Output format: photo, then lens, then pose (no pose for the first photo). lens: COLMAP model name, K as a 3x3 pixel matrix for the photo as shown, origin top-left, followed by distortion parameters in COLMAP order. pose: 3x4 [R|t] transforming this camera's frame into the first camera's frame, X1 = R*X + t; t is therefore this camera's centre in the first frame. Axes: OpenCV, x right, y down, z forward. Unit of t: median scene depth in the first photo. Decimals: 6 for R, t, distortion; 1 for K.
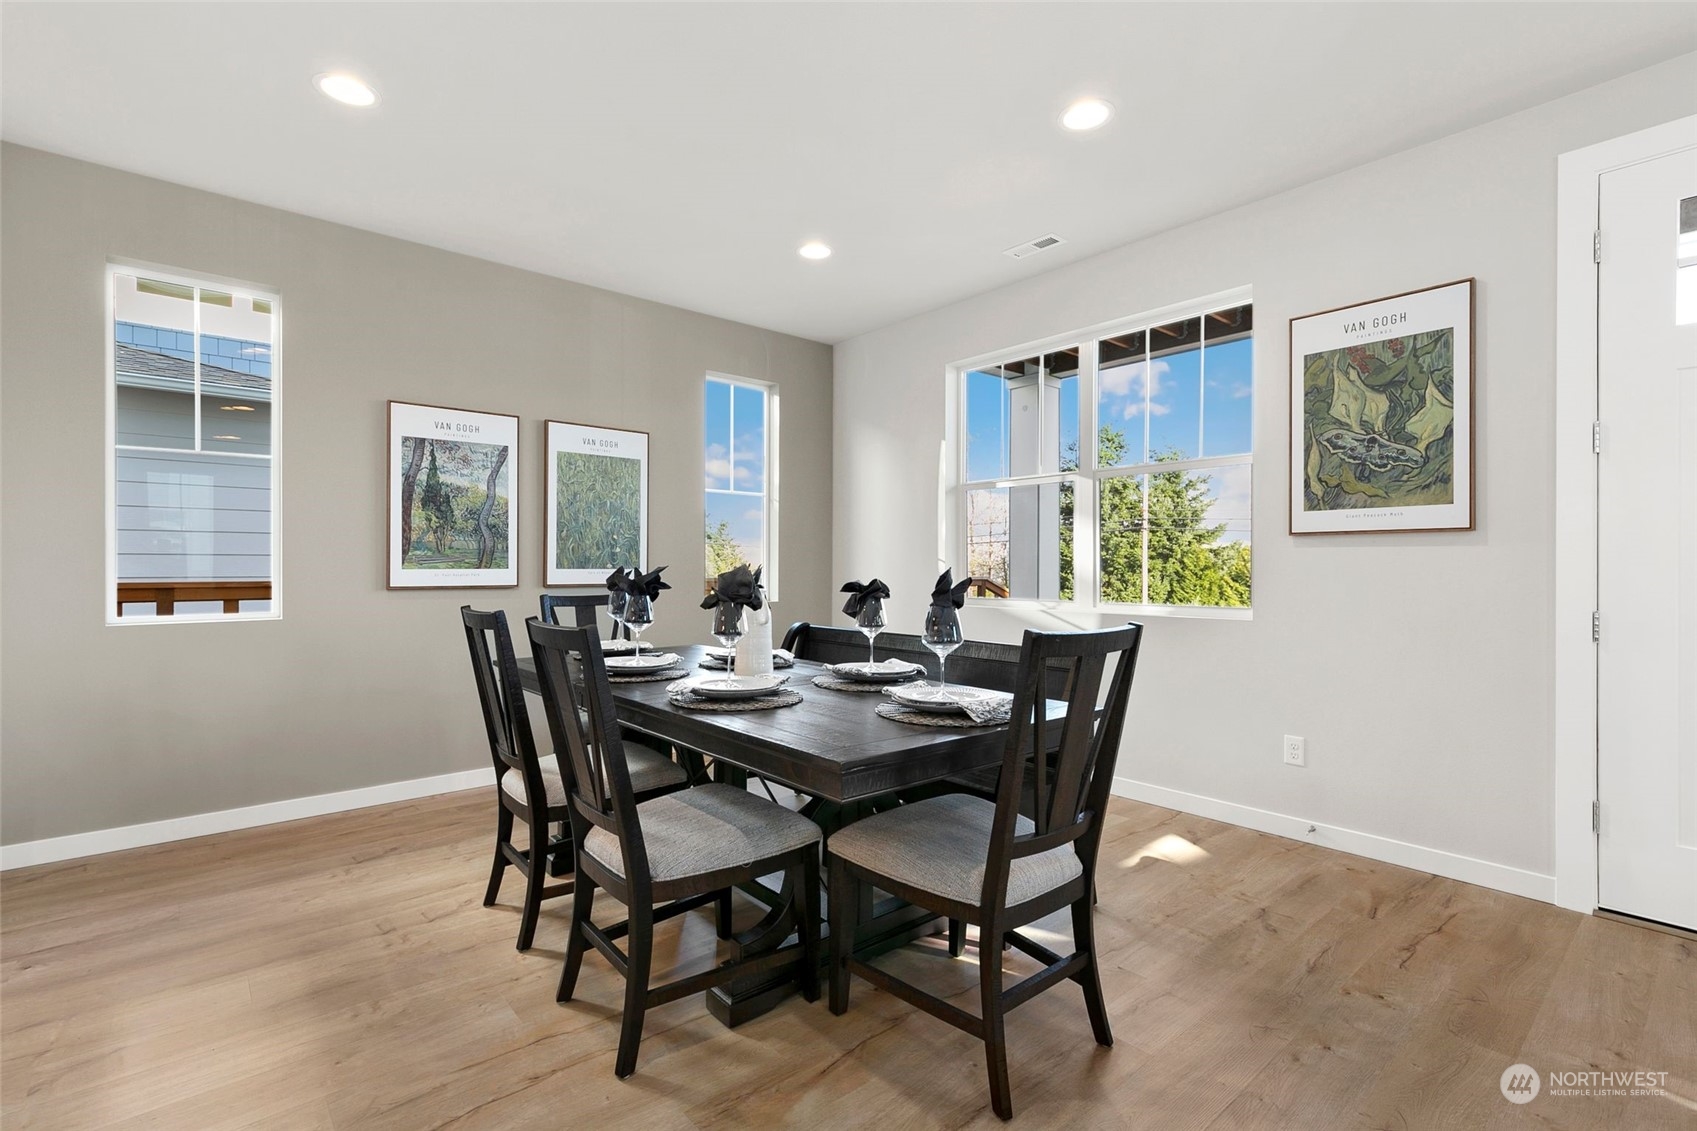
lens RADIAL K [[770.3, 0, 844.4], [0, 770.3, 564.8], [0, 0, 1]] dist [0.002268, 0.001243]
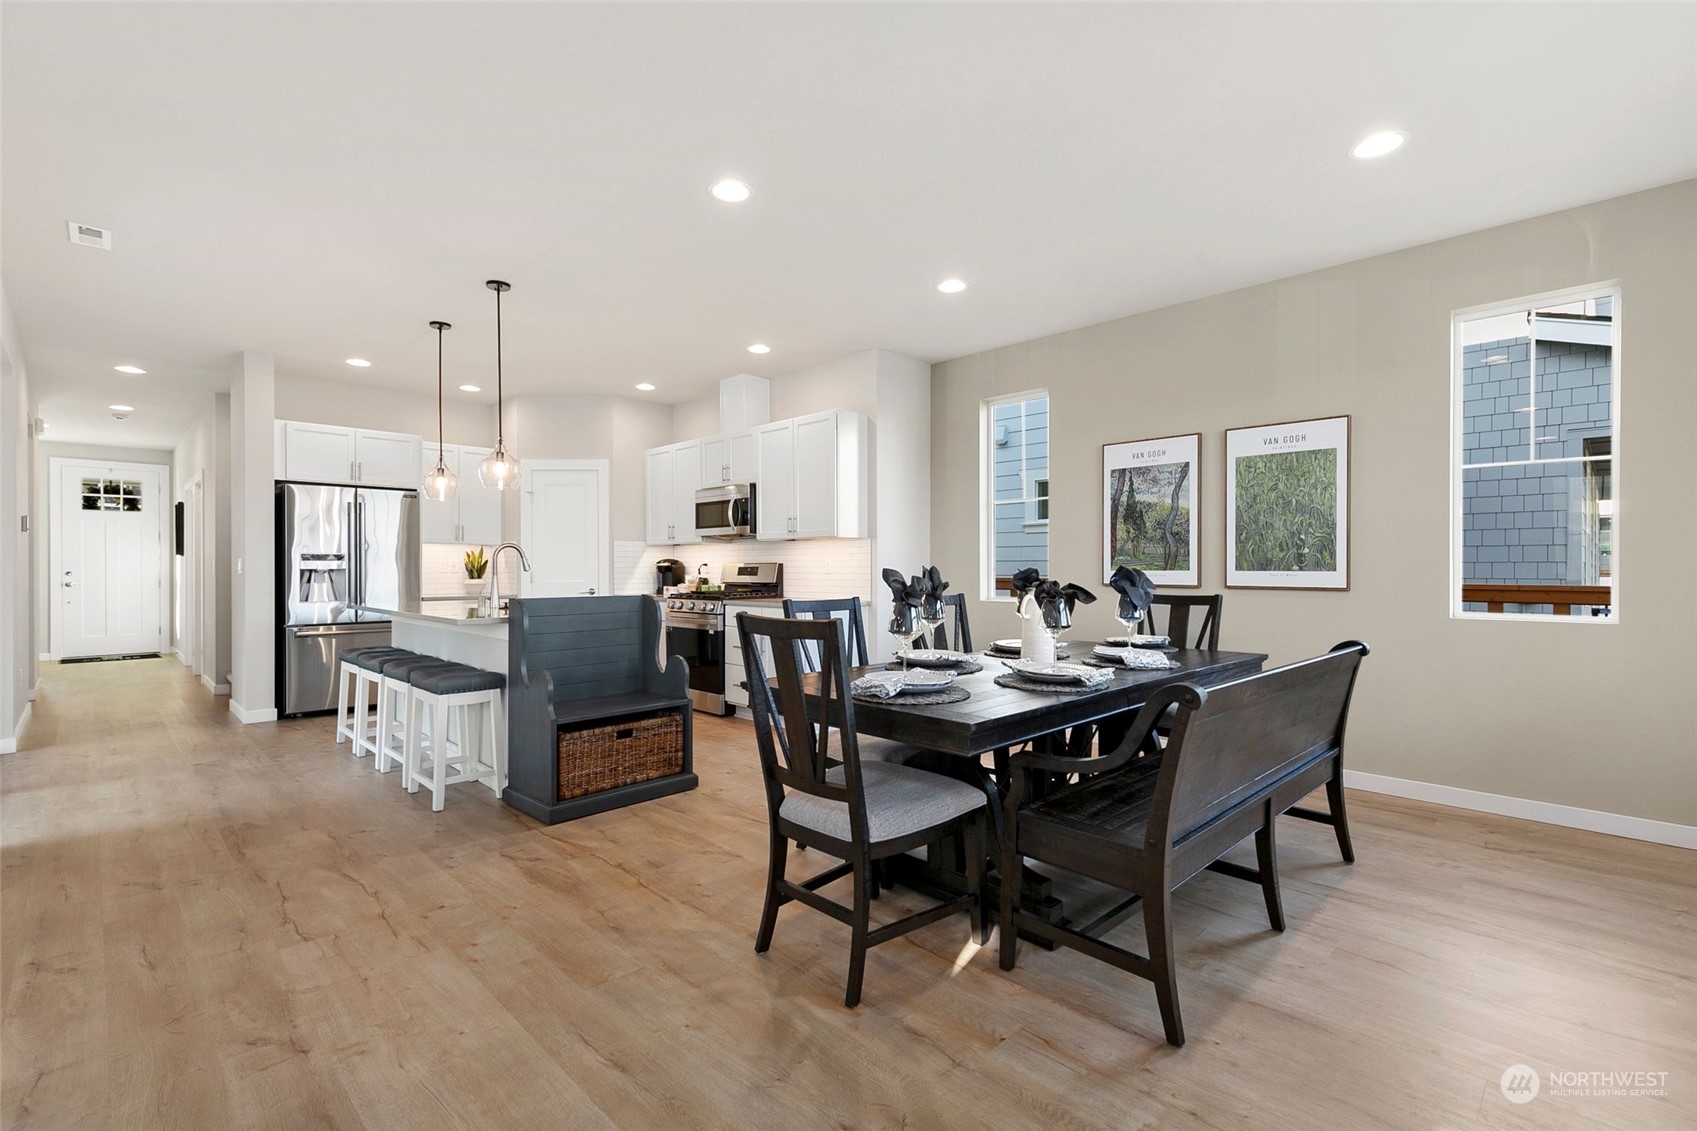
lens RADIAL K [[762.7, 0, 843.2], [0, 762.7, 569.1], [0, 0, 1]] dist [0.003467, 0.000375]
pose [[0.071266, -0.000618, -0.997457, 0.829477], [0.003502, 0.999994, -0.000370, 0.002345], [0.997451, -0.003466, 0.071268, 0.534780]]
